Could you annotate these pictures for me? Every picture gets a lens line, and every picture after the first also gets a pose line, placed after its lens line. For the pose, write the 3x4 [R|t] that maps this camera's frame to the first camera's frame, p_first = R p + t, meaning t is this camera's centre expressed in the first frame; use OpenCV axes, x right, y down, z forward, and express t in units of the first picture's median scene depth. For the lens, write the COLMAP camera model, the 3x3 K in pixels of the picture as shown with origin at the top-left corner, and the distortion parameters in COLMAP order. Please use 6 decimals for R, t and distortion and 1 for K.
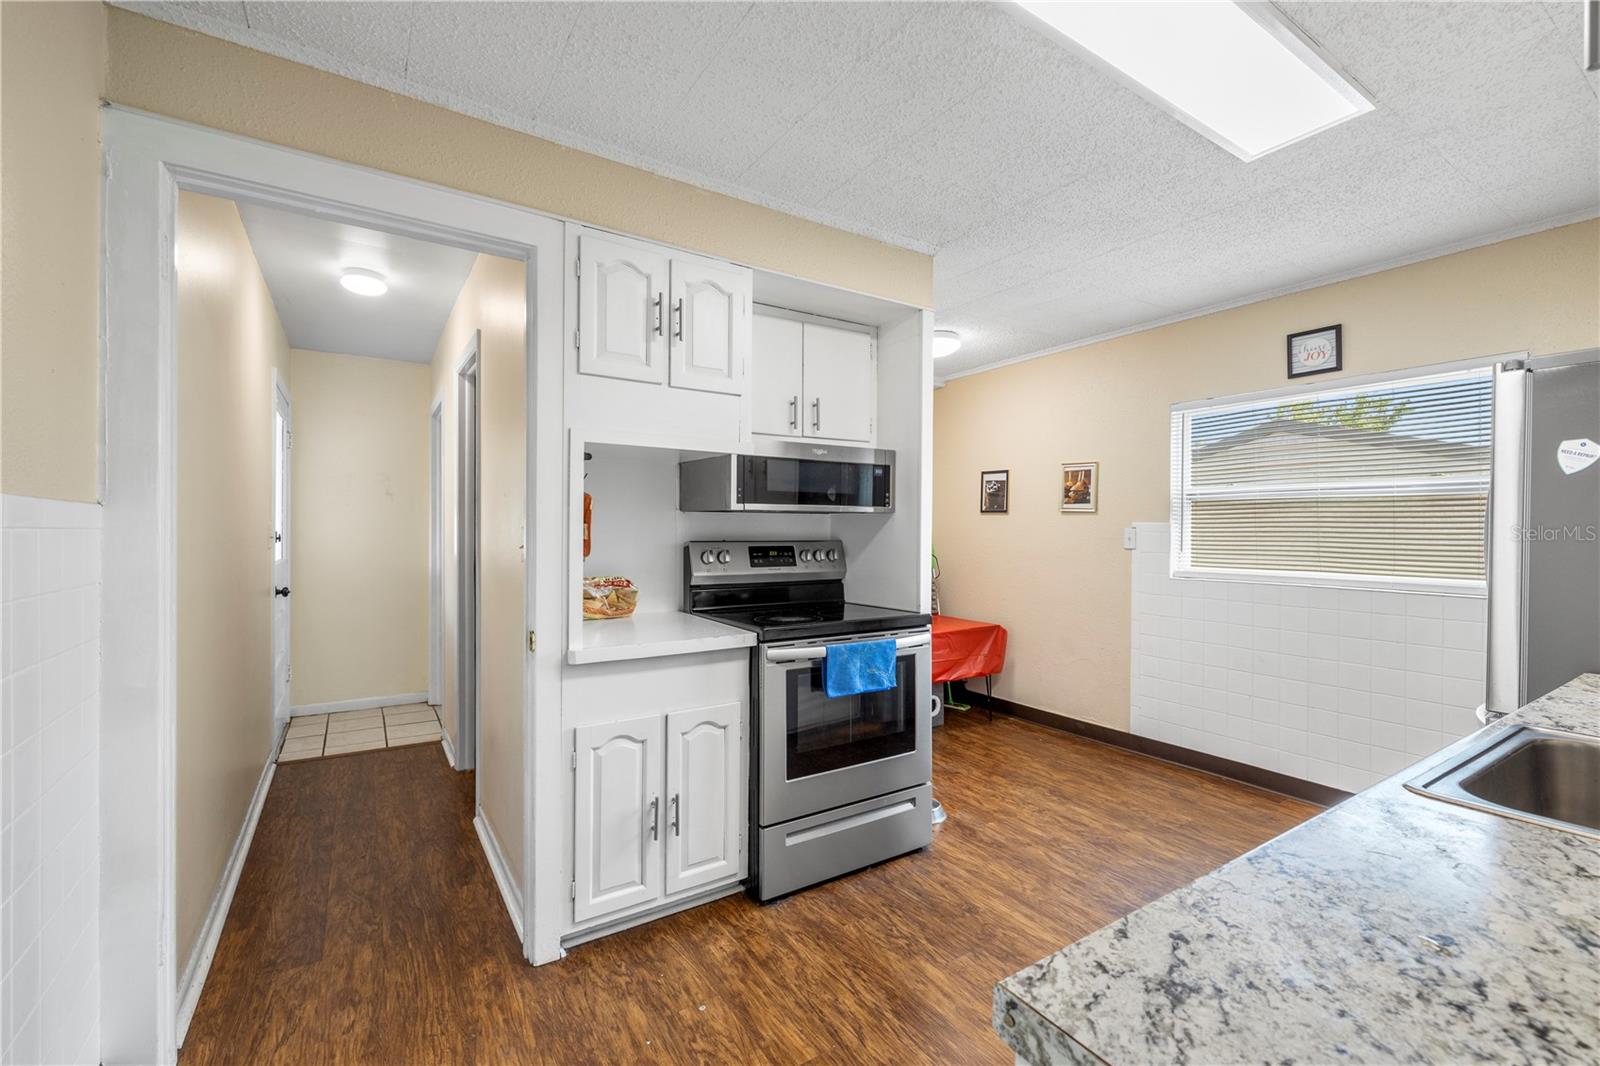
lens RADIAL K [[674.9, 0, 786.8], [0, 674.9, 538.6], [0, 0, 1]] dist [0.000980, -0.000131]
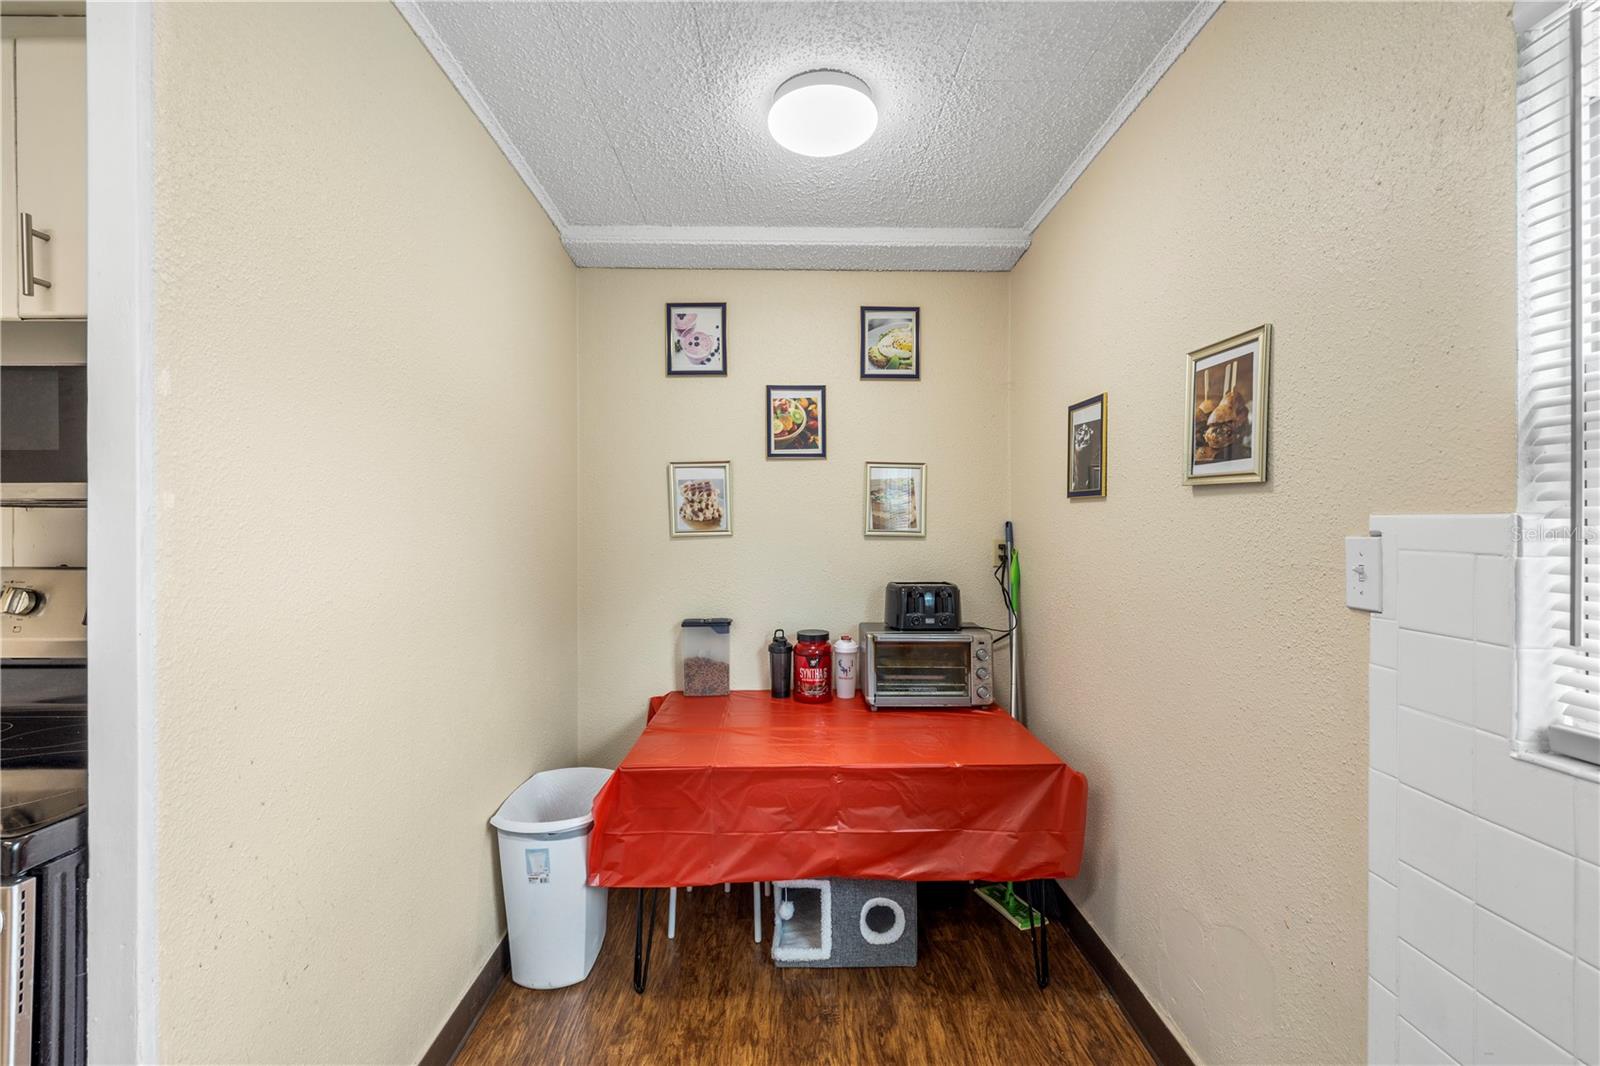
lens RADIAL K [[674.9, 0, 775.1], [0, 674.9, 524.1], [0, 0, 1]] dist [0.000980, -0.000131]
pose [[0.852797, -0.007335, -0.522192, 0.409862], [-0.003837, 0.999786, -0.020309, -0.012153], [0.522229, 0.019324, 0.852586, 0.585595]]
